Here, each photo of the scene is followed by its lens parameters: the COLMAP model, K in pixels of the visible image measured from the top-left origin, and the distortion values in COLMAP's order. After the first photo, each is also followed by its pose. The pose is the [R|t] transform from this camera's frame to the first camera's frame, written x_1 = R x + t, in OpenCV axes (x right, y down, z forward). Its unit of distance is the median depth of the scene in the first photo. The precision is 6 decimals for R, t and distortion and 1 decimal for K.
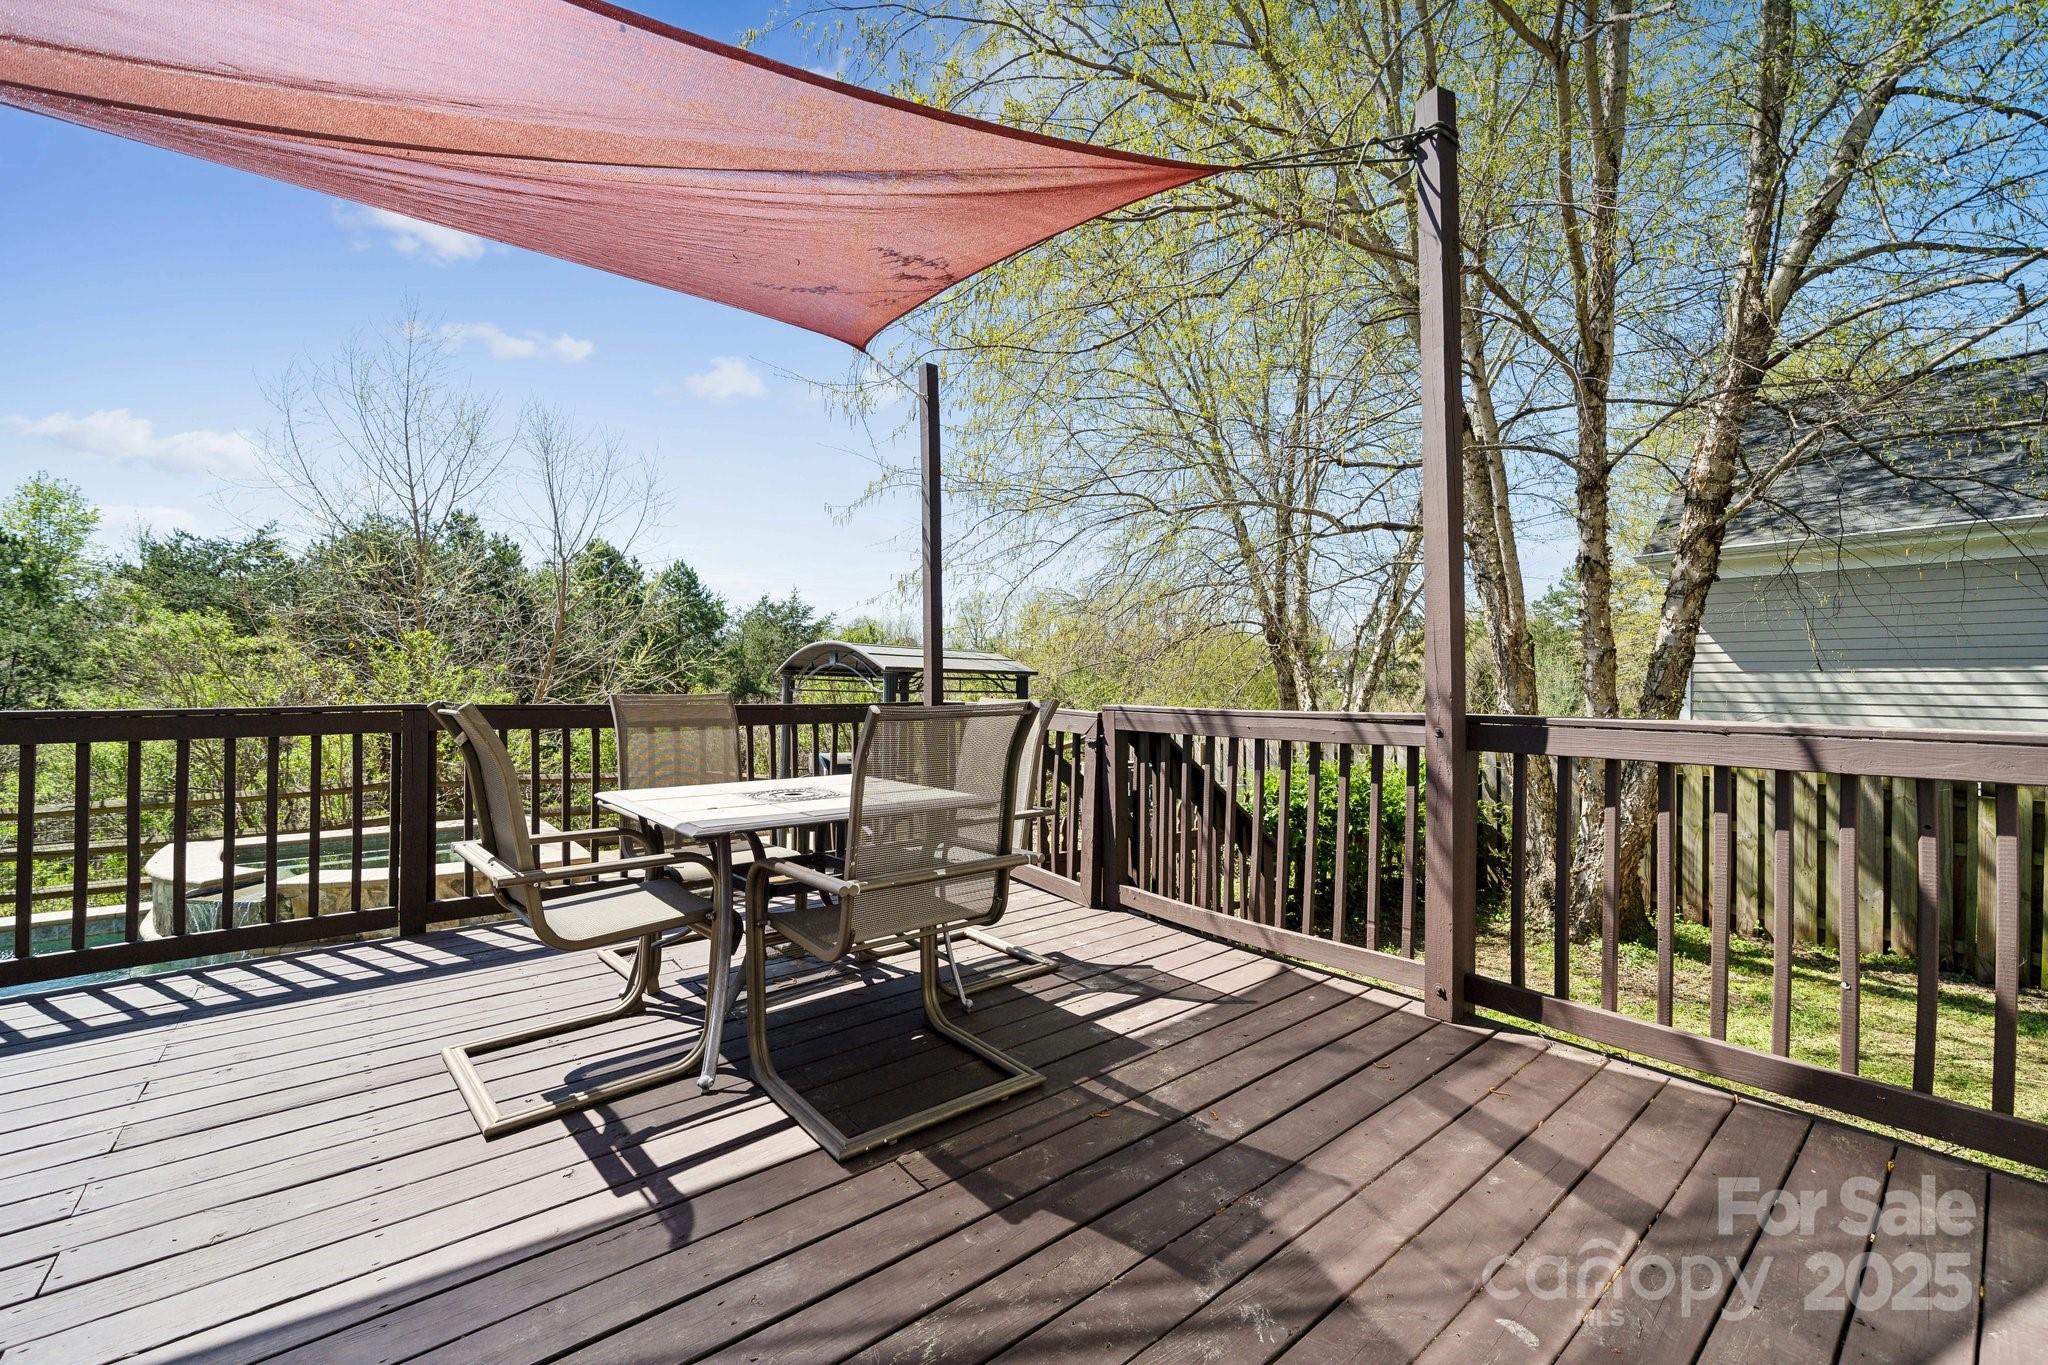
lens RADIAL K [[832.7, 0, 1024.0], [0, 832.7, 682.5], [0, 0, 1]] dist [-0.000851, -0.000061]
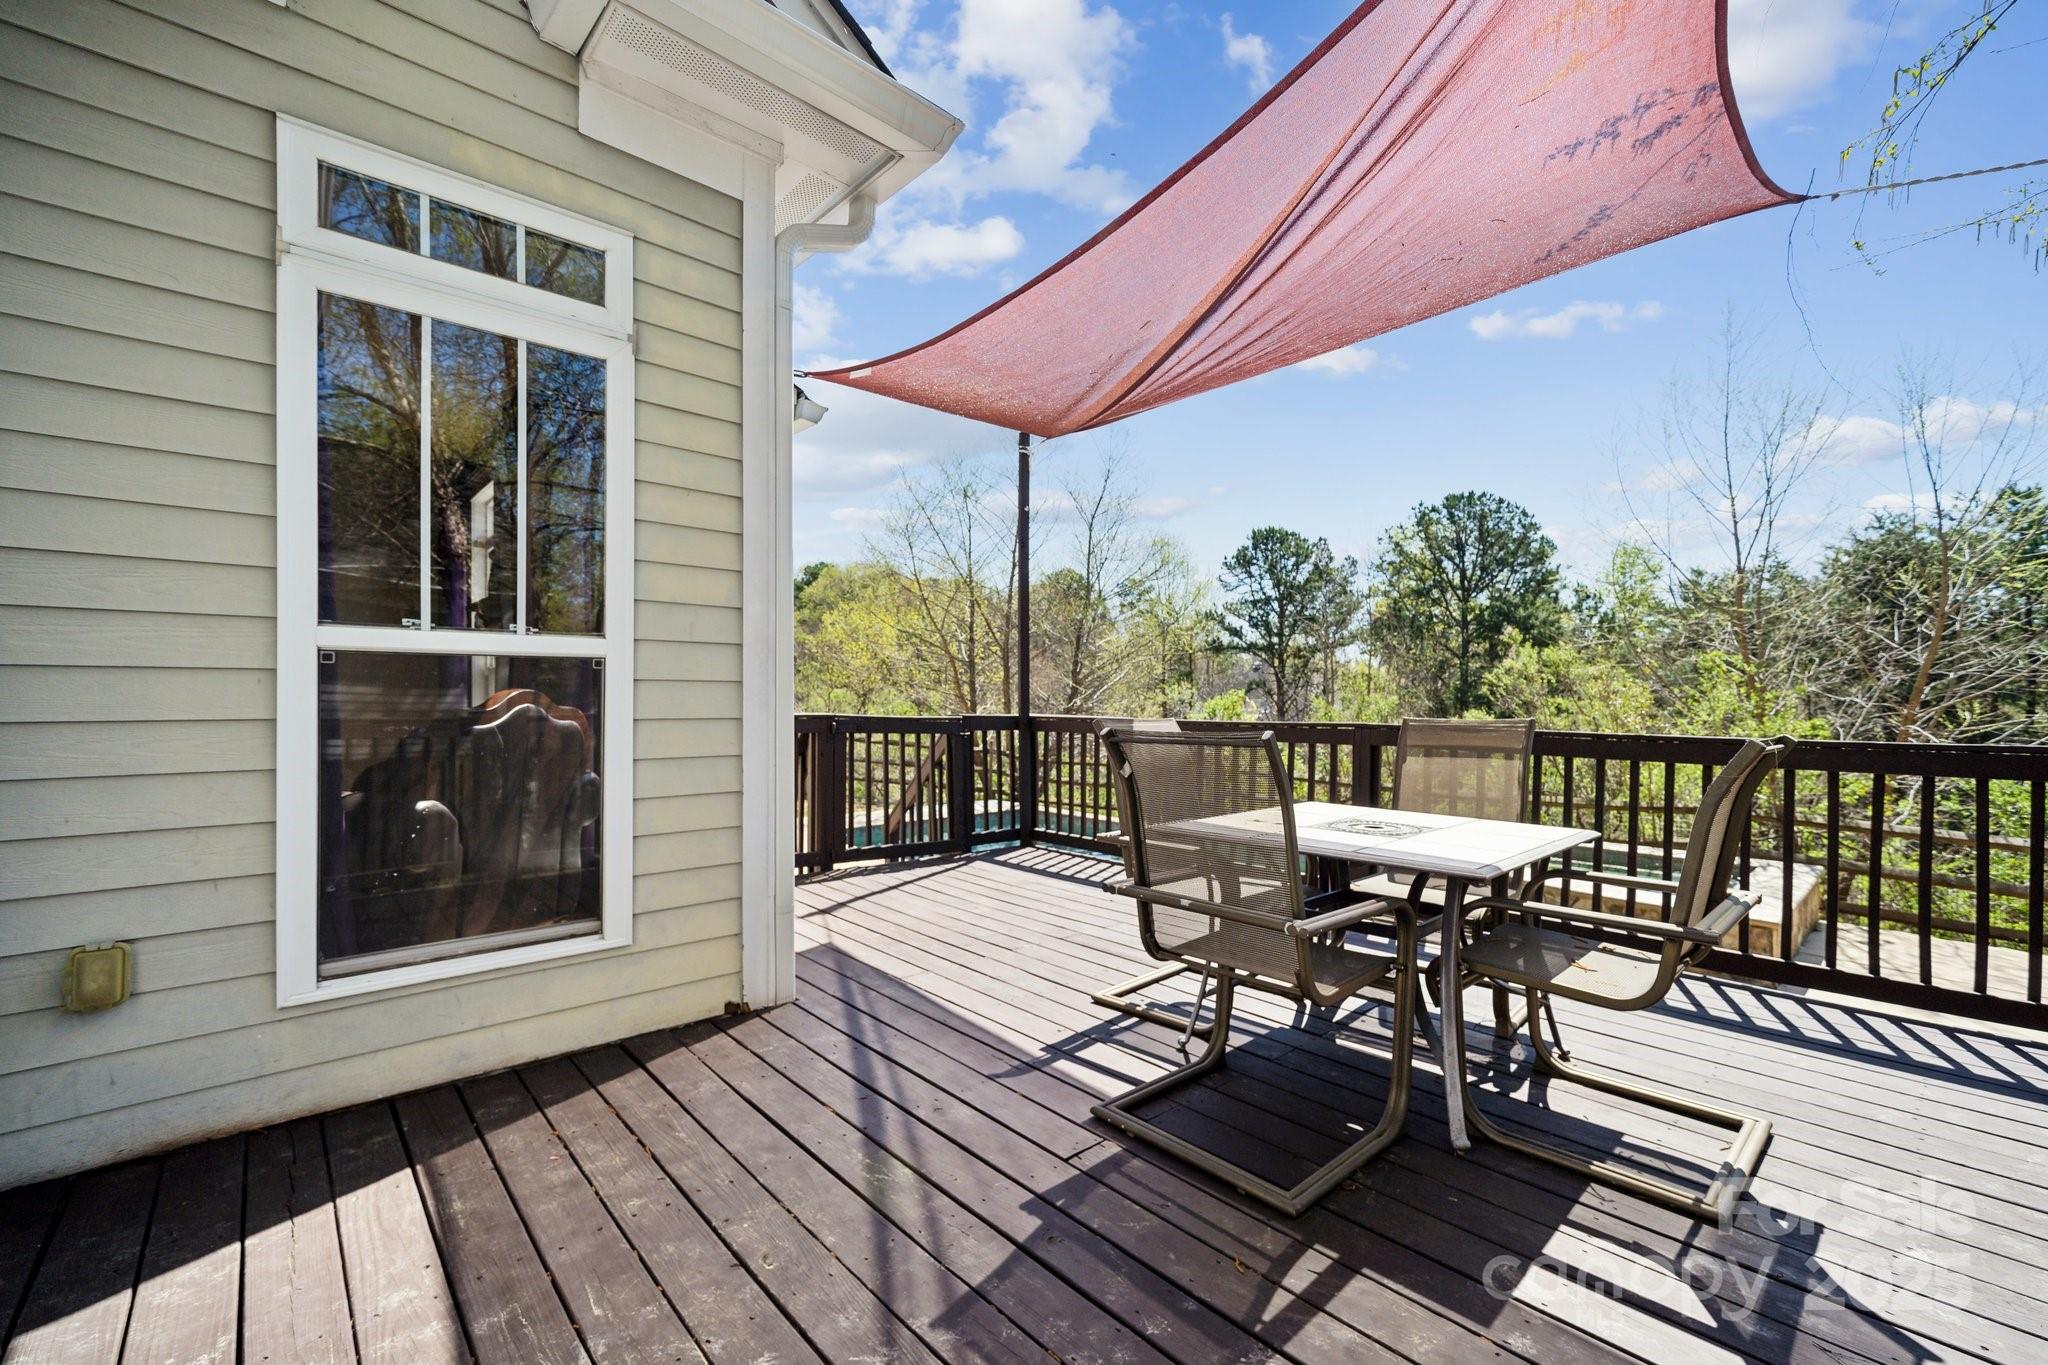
lens RADIAL K [[841.3, 0, 1024.5], [0, 841.3, 709.4], [0, 0, 1]] dist [-0.000813, 0.000082]
pose [[0.042997, -0.001751, -0.999074, 0.654551], [-0.007602, 0.999969, -0.002079, 0.012330], [0.999046, 0.007685, 0.042983, 0.589770]]
